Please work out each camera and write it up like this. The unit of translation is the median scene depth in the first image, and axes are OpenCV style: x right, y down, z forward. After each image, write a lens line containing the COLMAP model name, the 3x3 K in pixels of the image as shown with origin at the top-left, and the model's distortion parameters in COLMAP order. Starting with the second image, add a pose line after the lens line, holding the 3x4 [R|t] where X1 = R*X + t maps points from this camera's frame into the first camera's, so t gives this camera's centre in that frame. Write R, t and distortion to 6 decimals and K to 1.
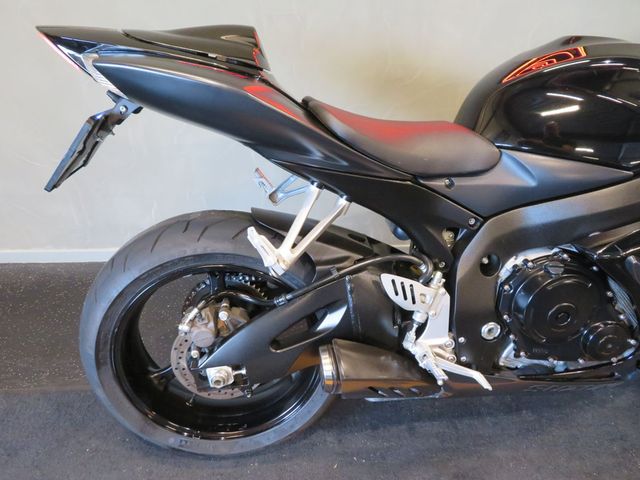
lens RADIAL K [[457.5, 0, 320.0], [0, 457.5, 240.0], [0, 0, 1]] dist [-0.005173, -0.000167]
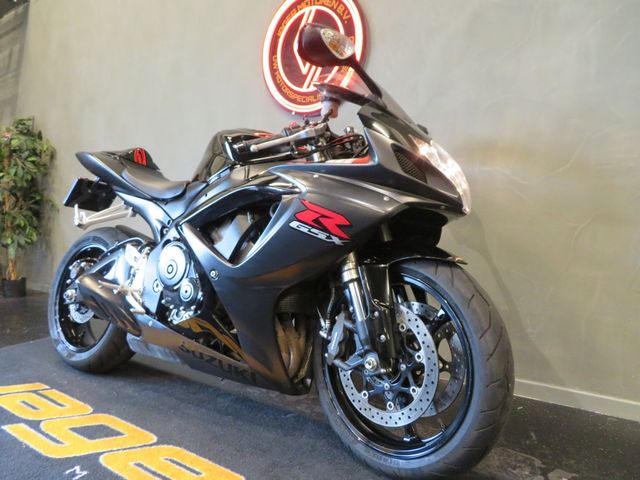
lens RADIAL K [[457.5, 0, 320.0], [0, 457.5, 240.0], [0, 0, 1]] dist [-0.005173, -0.000167]
pose [[0.767238, 0.008069, -0.641312, 1.895931], [-0.341832, 0.851208, -0.398242, 0.523299], [0.542676, 0.524767, 0.655837, 0.170217]]
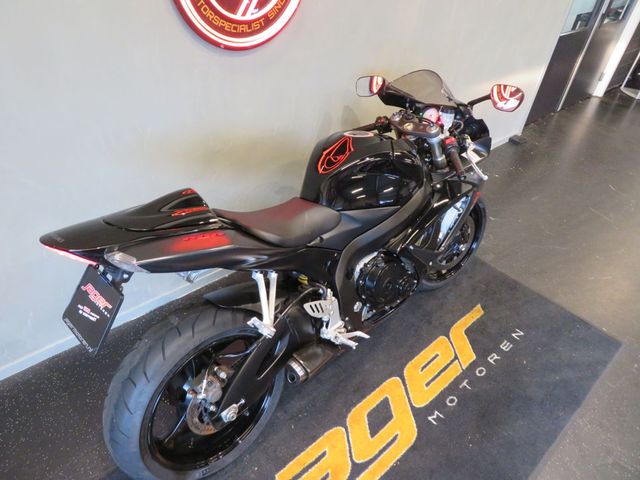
lens RADIAL K [[457.0, 0, 320.0], [0, 457.0, 240.0], [0, 0, 1]] dist [-0.005938, -0.003254]
pose [[0.783395, -0.343795, 0.517781, -0.570430], [0.292124, 0.939001, 0.181497, -0.410807], [-0.548594, 0.009073, 0.836039, -0.393998]]
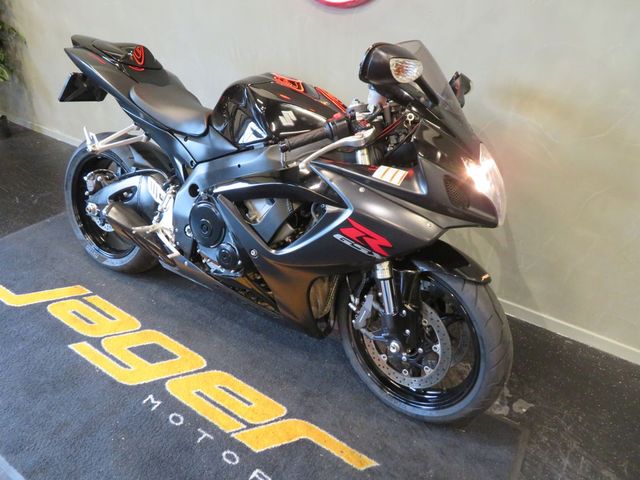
lens RADIAL K [[457.0, 0, 320.0], [0, 457.0, 240.0], [0, 0, 1]] dist [-0.005938, -0.003254]
pose [[0.793500, 0.325319, -0.514321, 1.679012], [-0.368182, 0.929540, 0.019919, 0.018980], [0.484562, 0.173558, 0.857366, -0.216784]]
